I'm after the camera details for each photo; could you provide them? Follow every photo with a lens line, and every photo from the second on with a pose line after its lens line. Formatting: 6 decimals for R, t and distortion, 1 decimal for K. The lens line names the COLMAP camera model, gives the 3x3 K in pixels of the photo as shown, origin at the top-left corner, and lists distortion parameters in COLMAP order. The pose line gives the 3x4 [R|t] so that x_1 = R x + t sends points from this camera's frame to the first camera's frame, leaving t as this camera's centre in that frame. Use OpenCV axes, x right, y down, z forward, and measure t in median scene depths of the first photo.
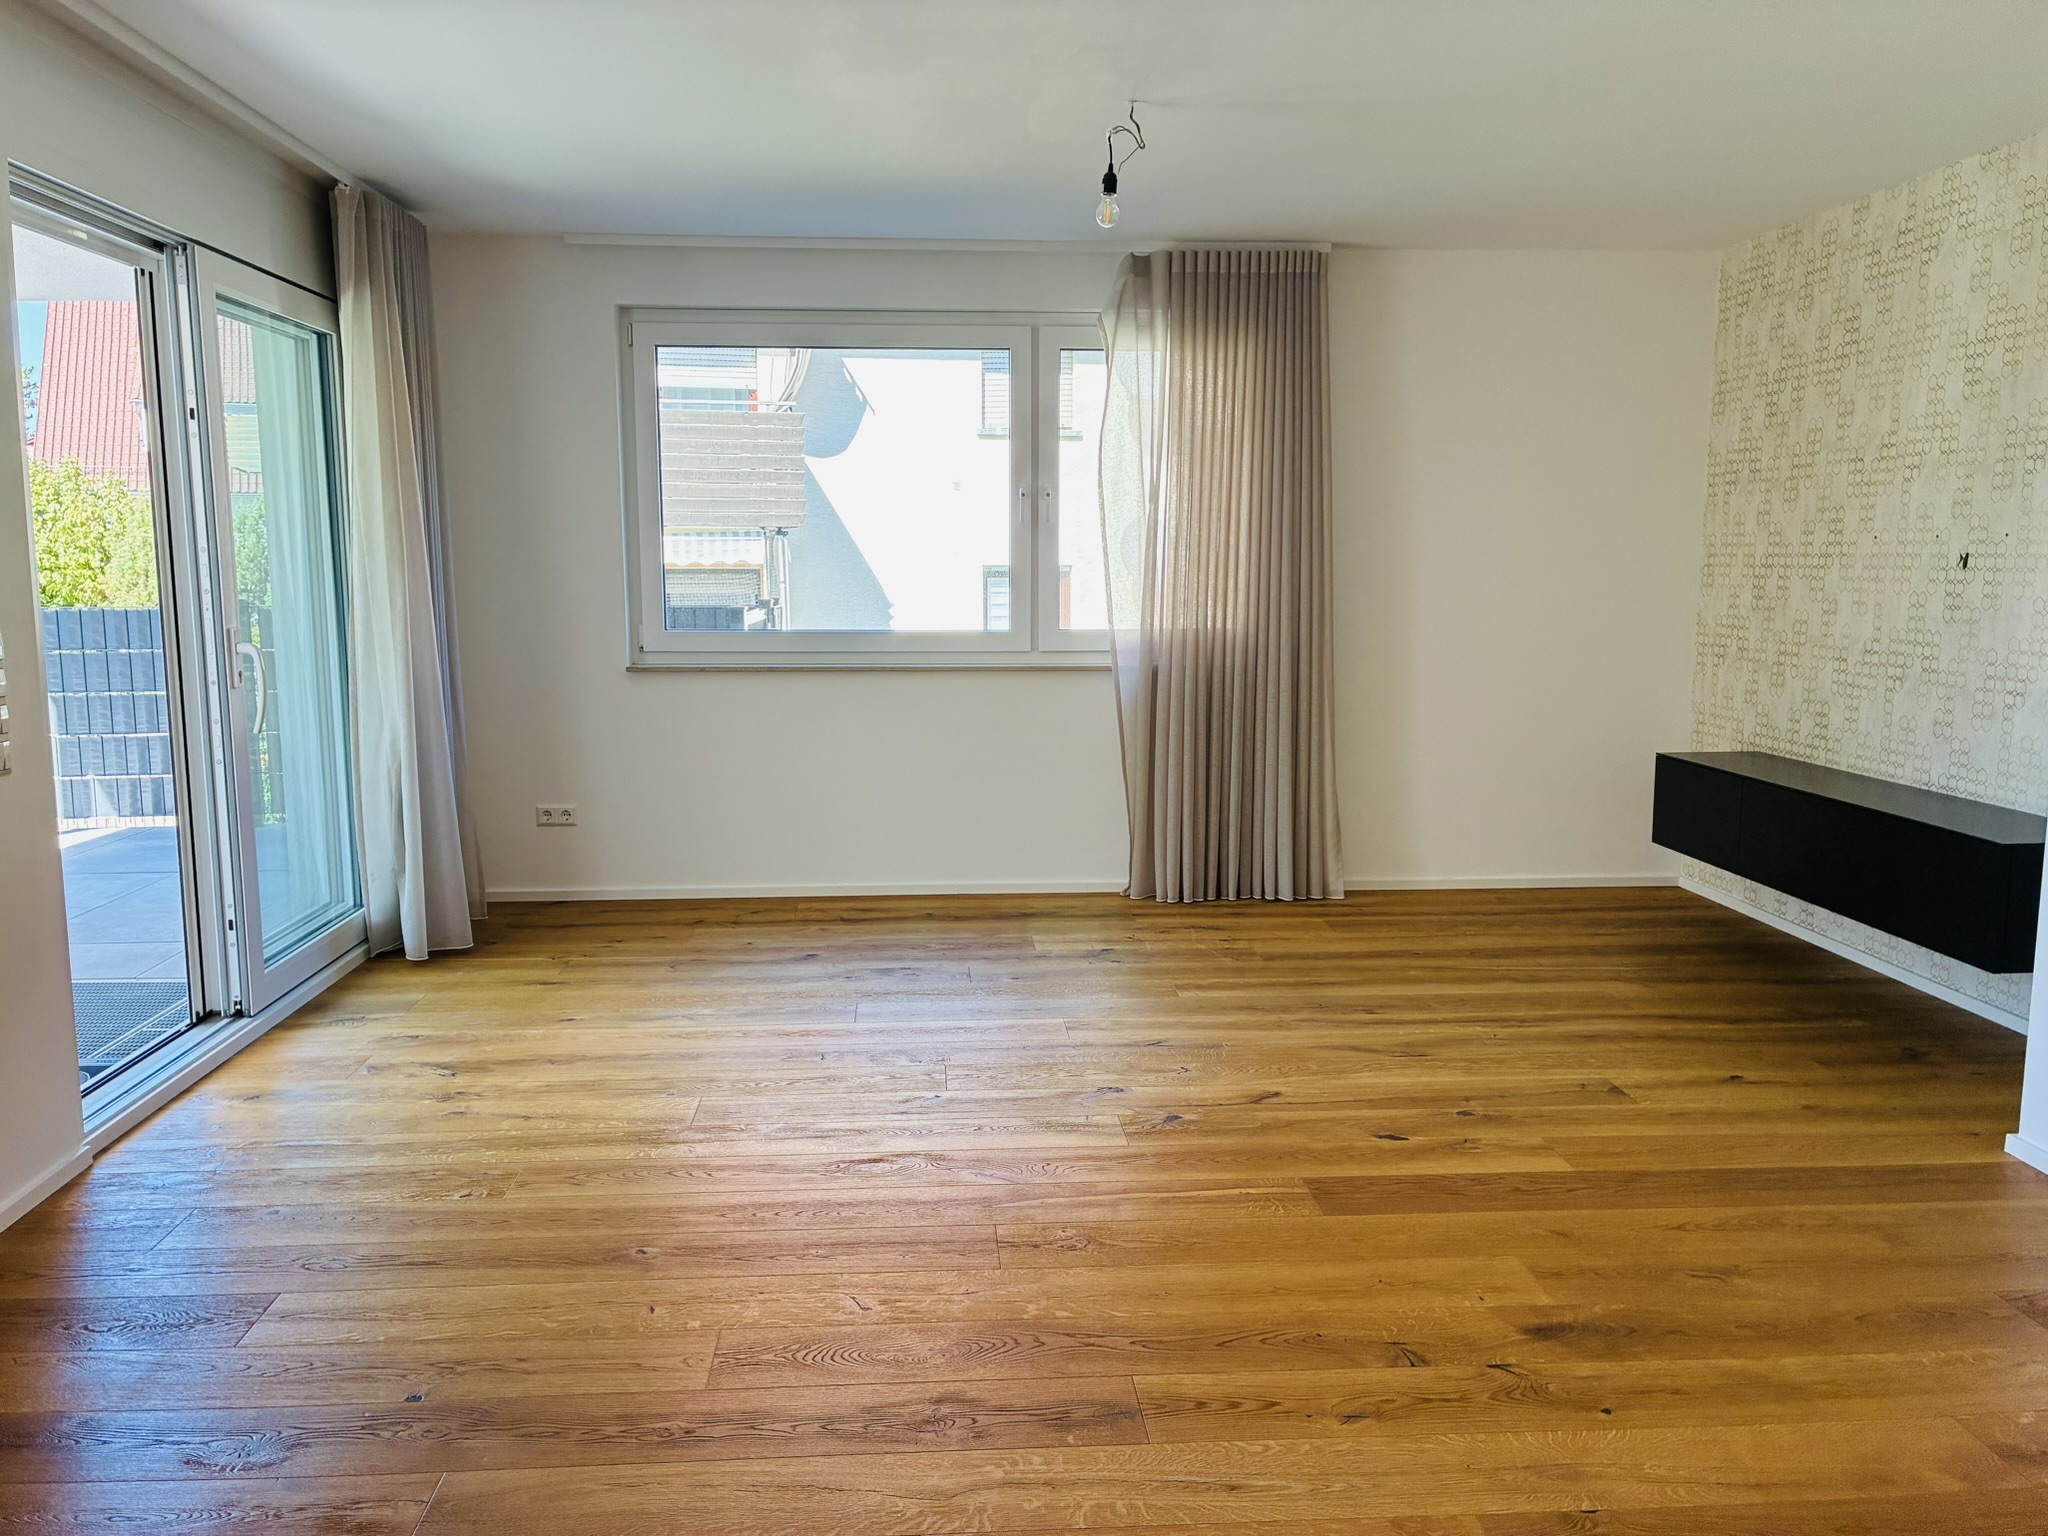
lens RADIAL K [[1548.7, 0, 1020.8], [0, 1548.7, 773.9], [0, 0, 1]] dist [0.023619, -0.042706]
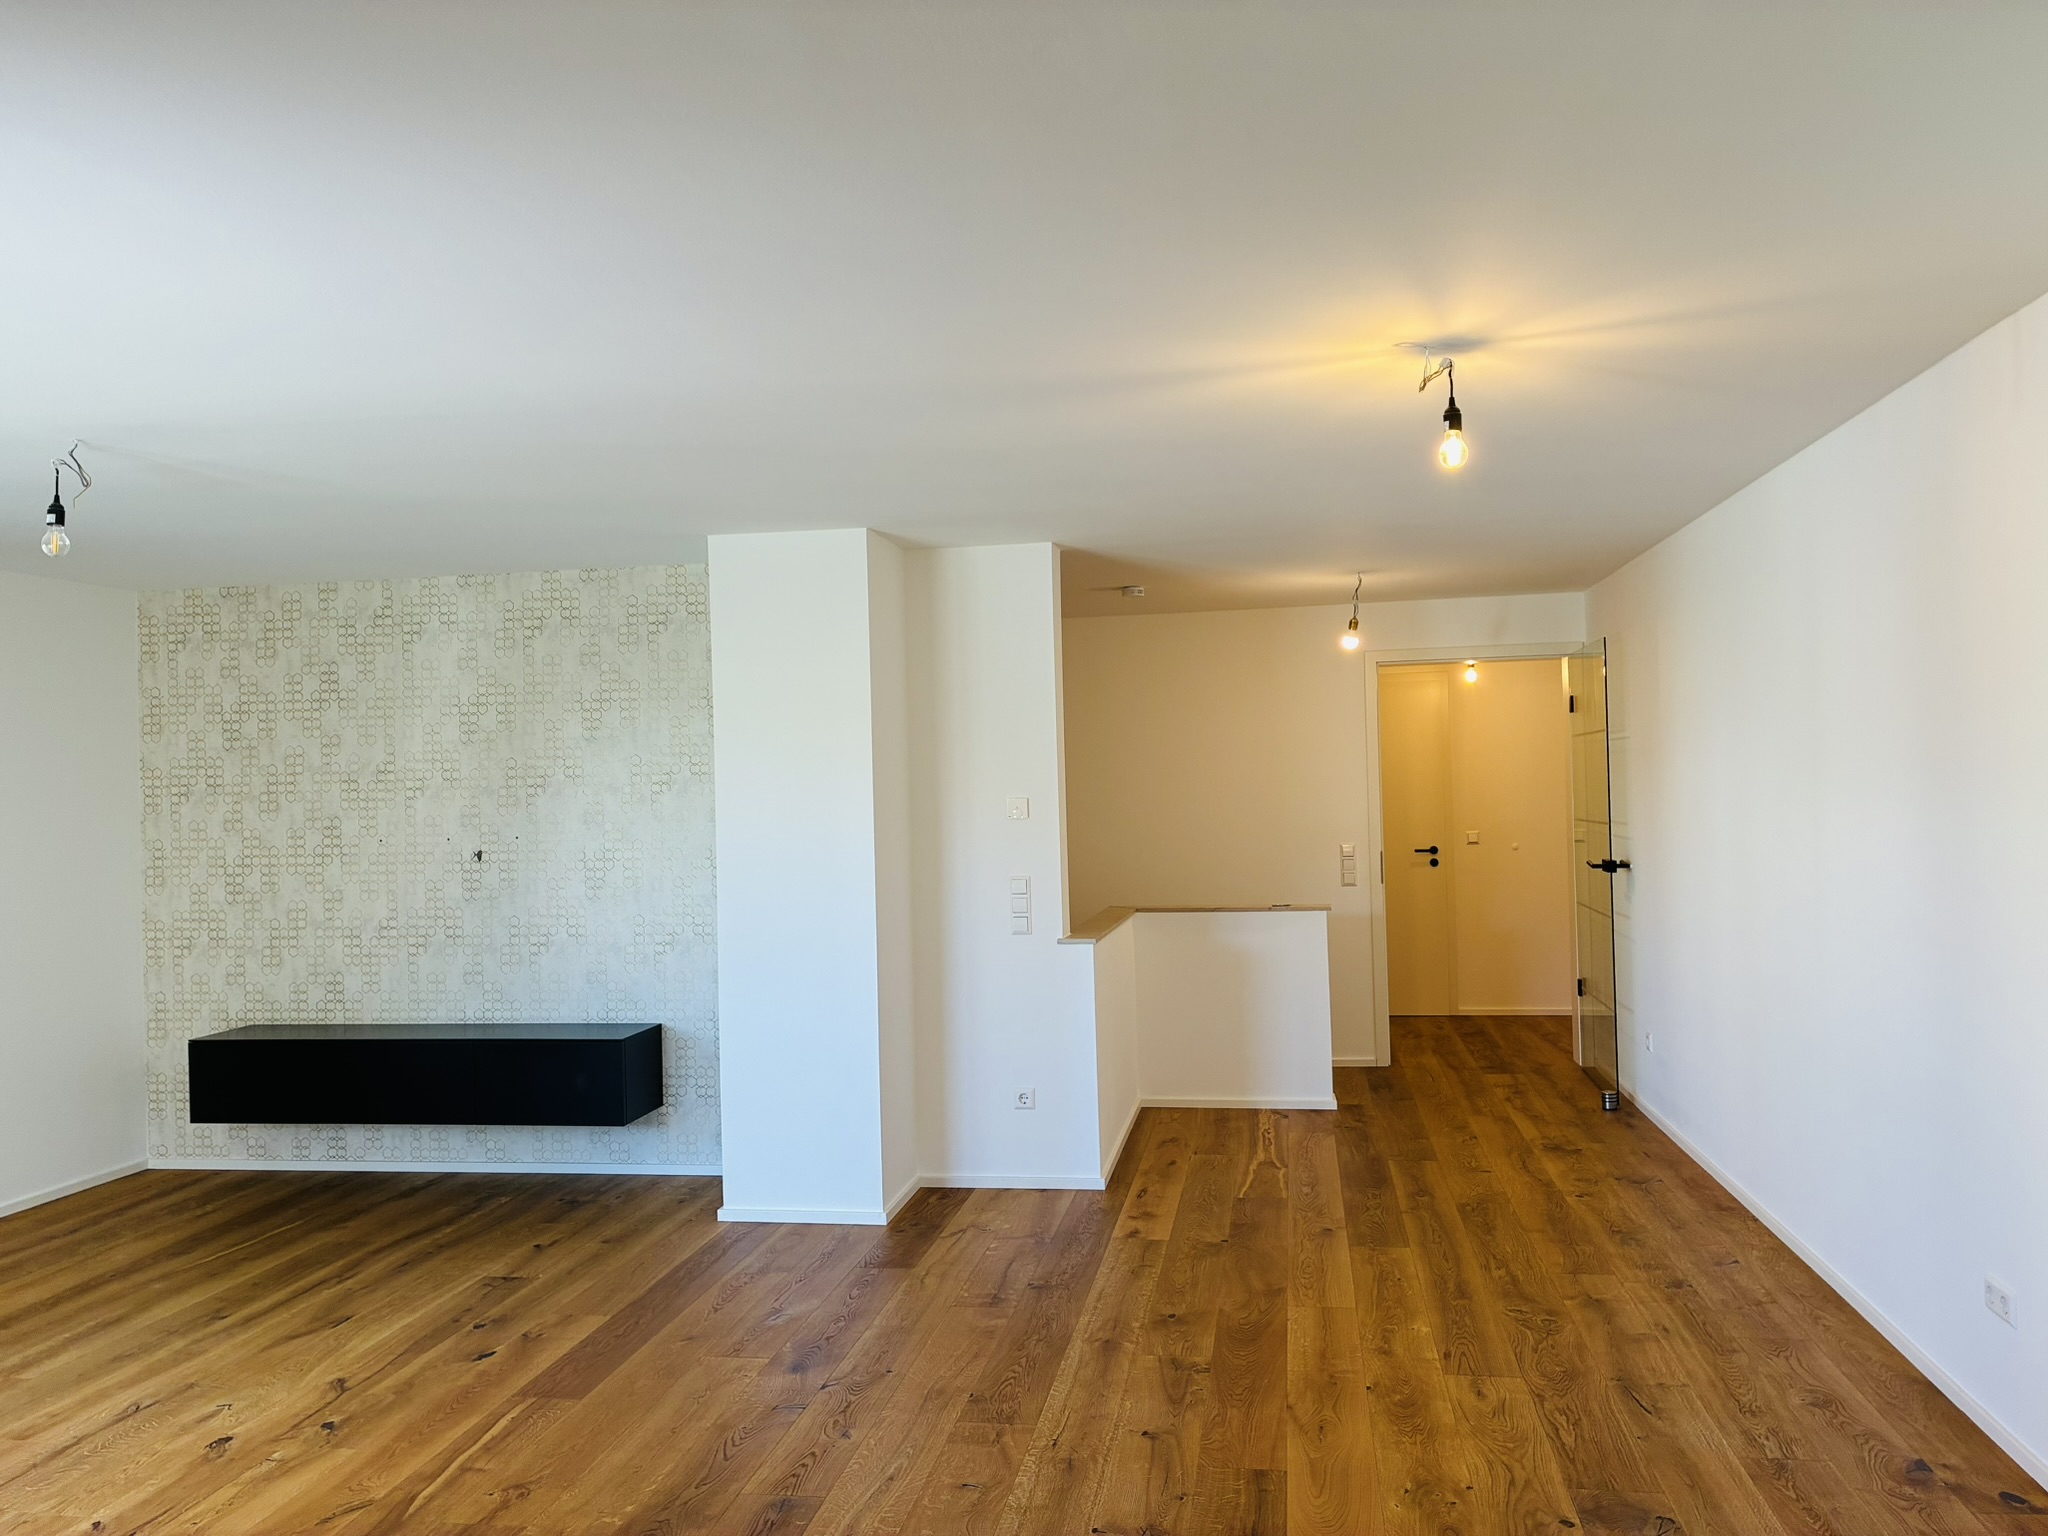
lens RADIAL K [[1548.7, 0, 1026.0], [0, 1548.7, 767.3], [0, 0, 1]] dist [0.023619, -0.042706]
pose [[0.219299, 0.009782, 0.975609, -0.645162], [0.160172, 0.986022, -0.045890, -0.070698], [-0.962420, 0.166329, 0.214667, 0.200517]]
